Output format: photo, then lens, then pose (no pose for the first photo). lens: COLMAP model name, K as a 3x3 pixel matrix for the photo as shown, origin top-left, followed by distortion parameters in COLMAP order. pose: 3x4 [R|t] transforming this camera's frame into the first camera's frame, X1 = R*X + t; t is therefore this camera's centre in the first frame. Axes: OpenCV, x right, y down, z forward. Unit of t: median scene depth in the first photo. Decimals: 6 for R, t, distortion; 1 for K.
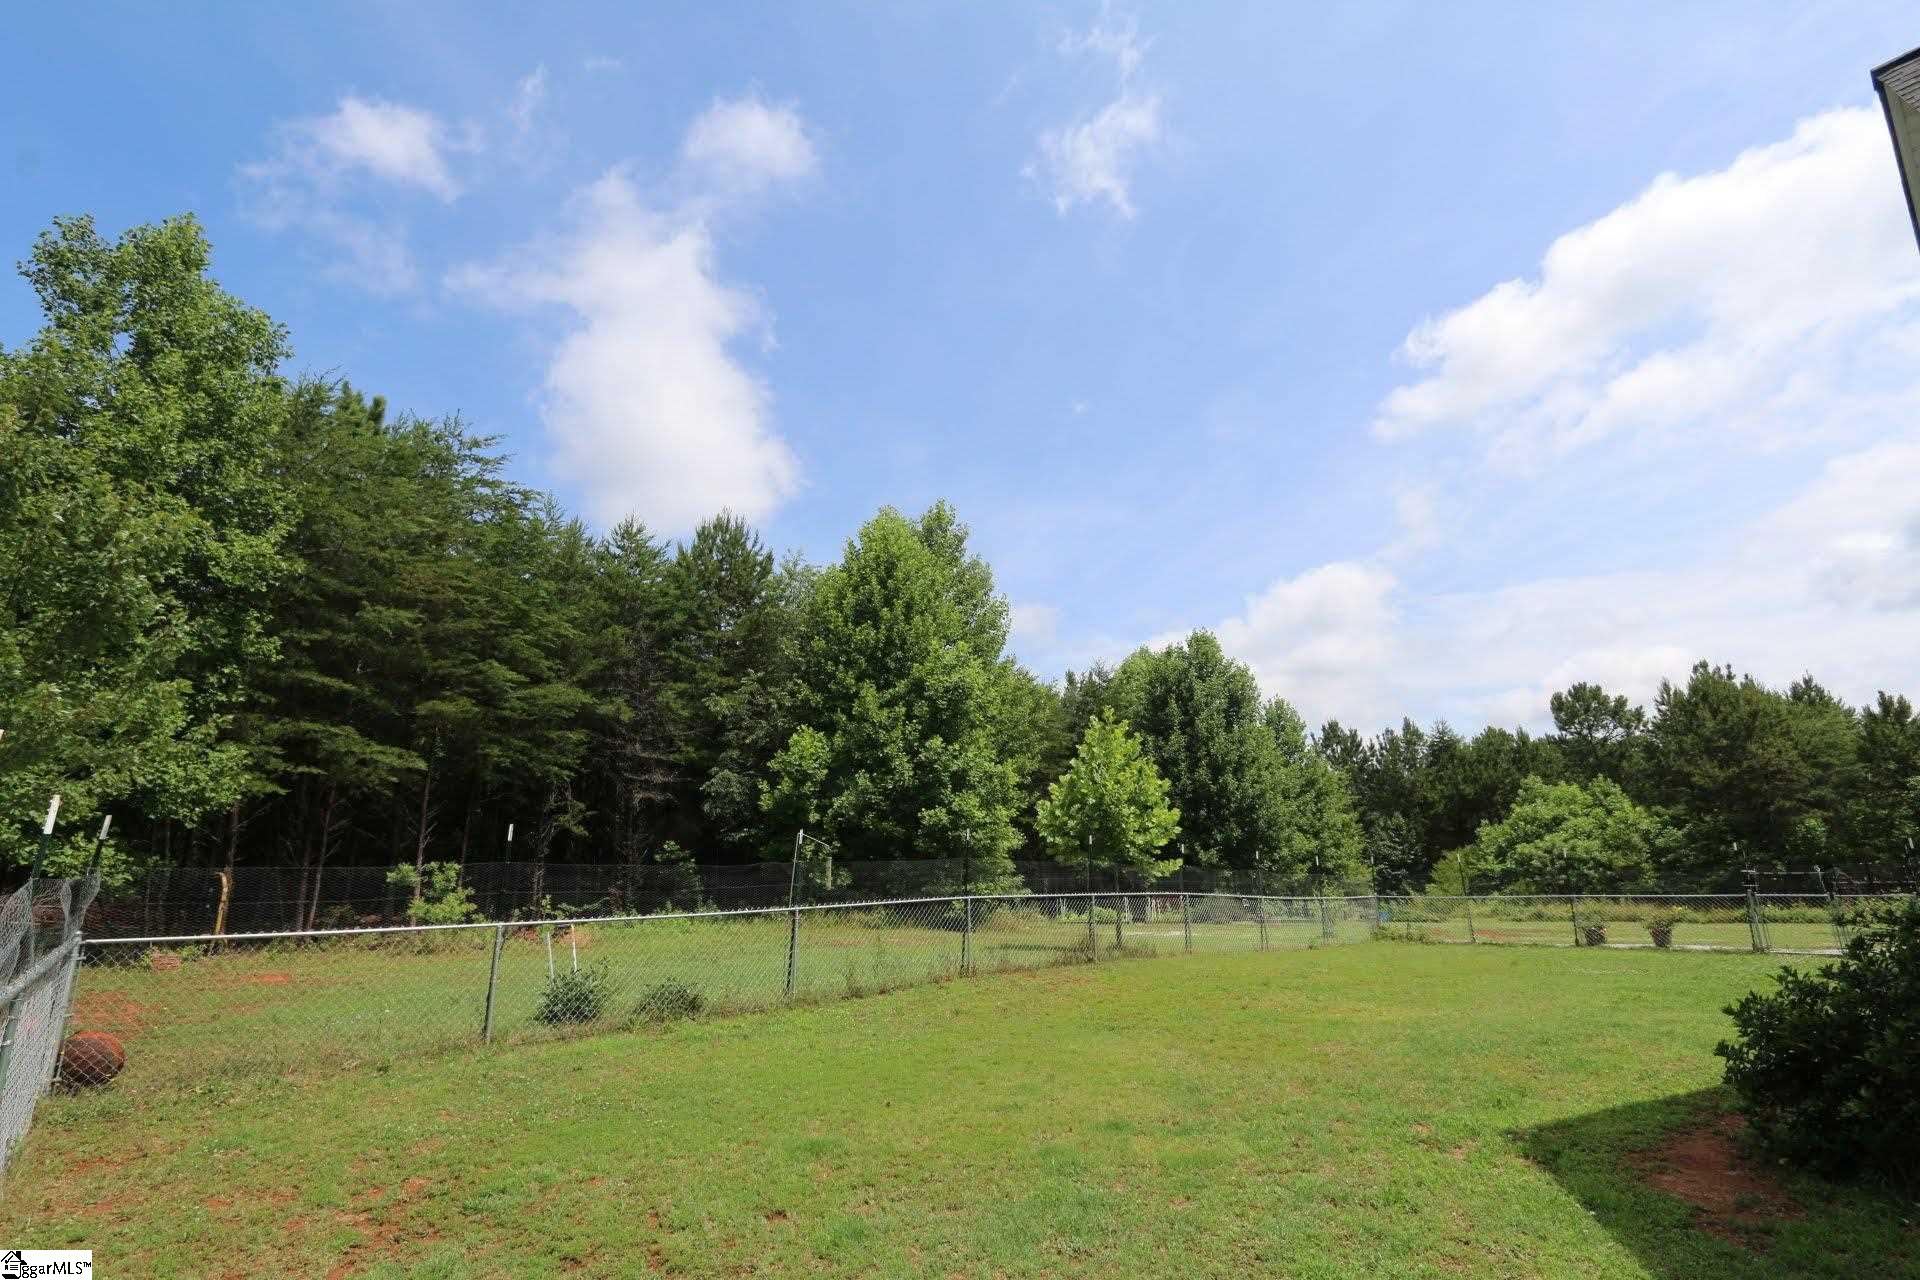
lens RADIAL K [[877.5, 0, 956.5], [0, 877.5, 637.1], [0, 0, 1]] dist [-0.018548, 0.002861]
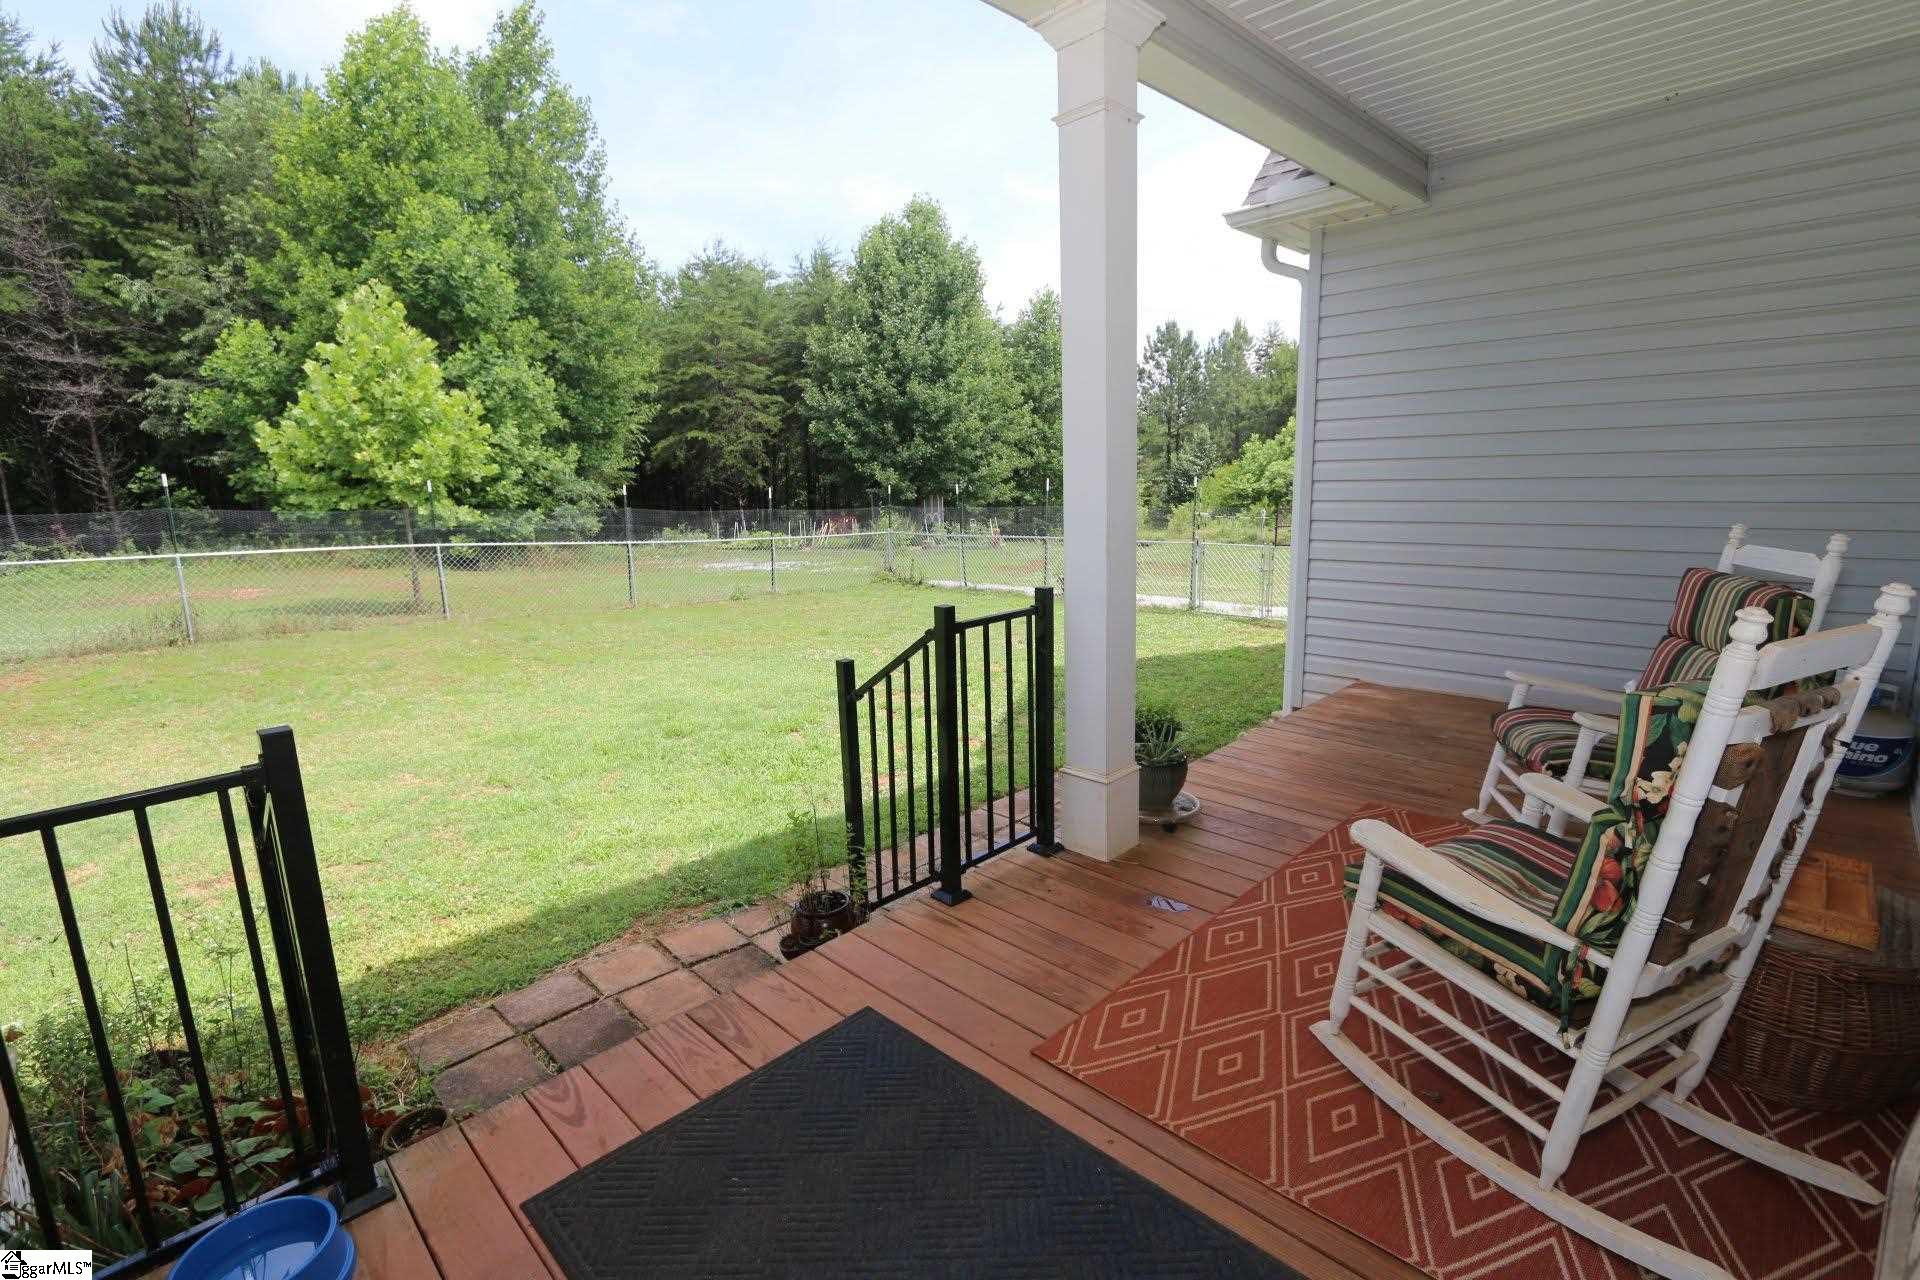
lens RADIAL K [[877.5, 0, 963.3], [0, 877.5, 648.9], [0, 0, 1]] dist [-0.018548, 0.002861]
pose [[0.998458, -0.014945, 0.053456, 0.394876], [-0.009858, 0.900018, 0.435741, 0.023765], [-0.054624, -0.435596, 0.898483, 0.147713]]
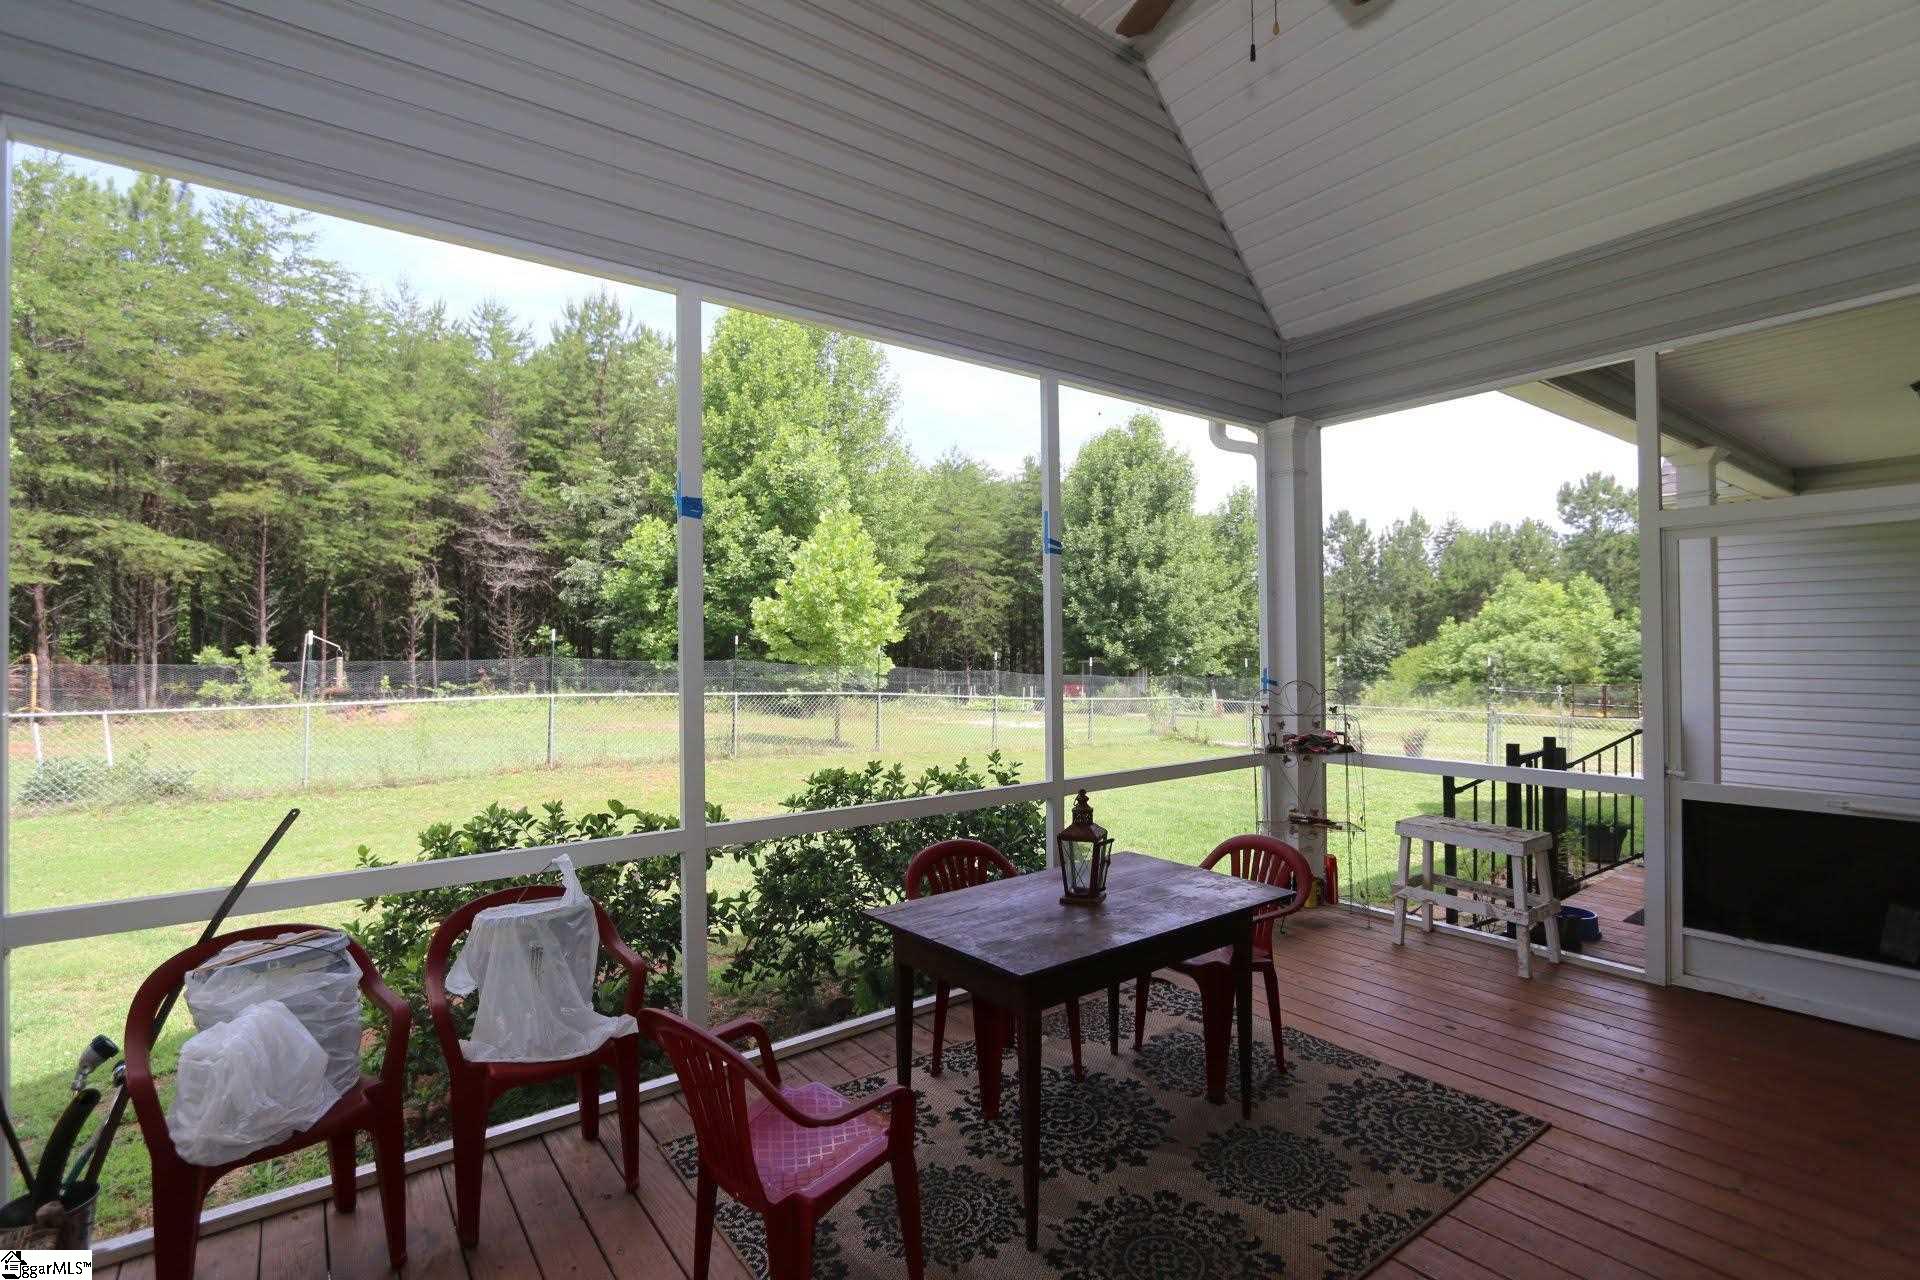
lens RADIAL K [[877.5, 0, 957.5], [0, 877.5, 645.1], [0, 0, 1]] dist [-0.018548, 0.002861]
pose [[0.995238, 0.020584, -0.095274, 0.260456], [0.004157, 0.967595, 0.252475, -0.006380], [0.097383, -0.251669, 0.962902, 0.037235]]
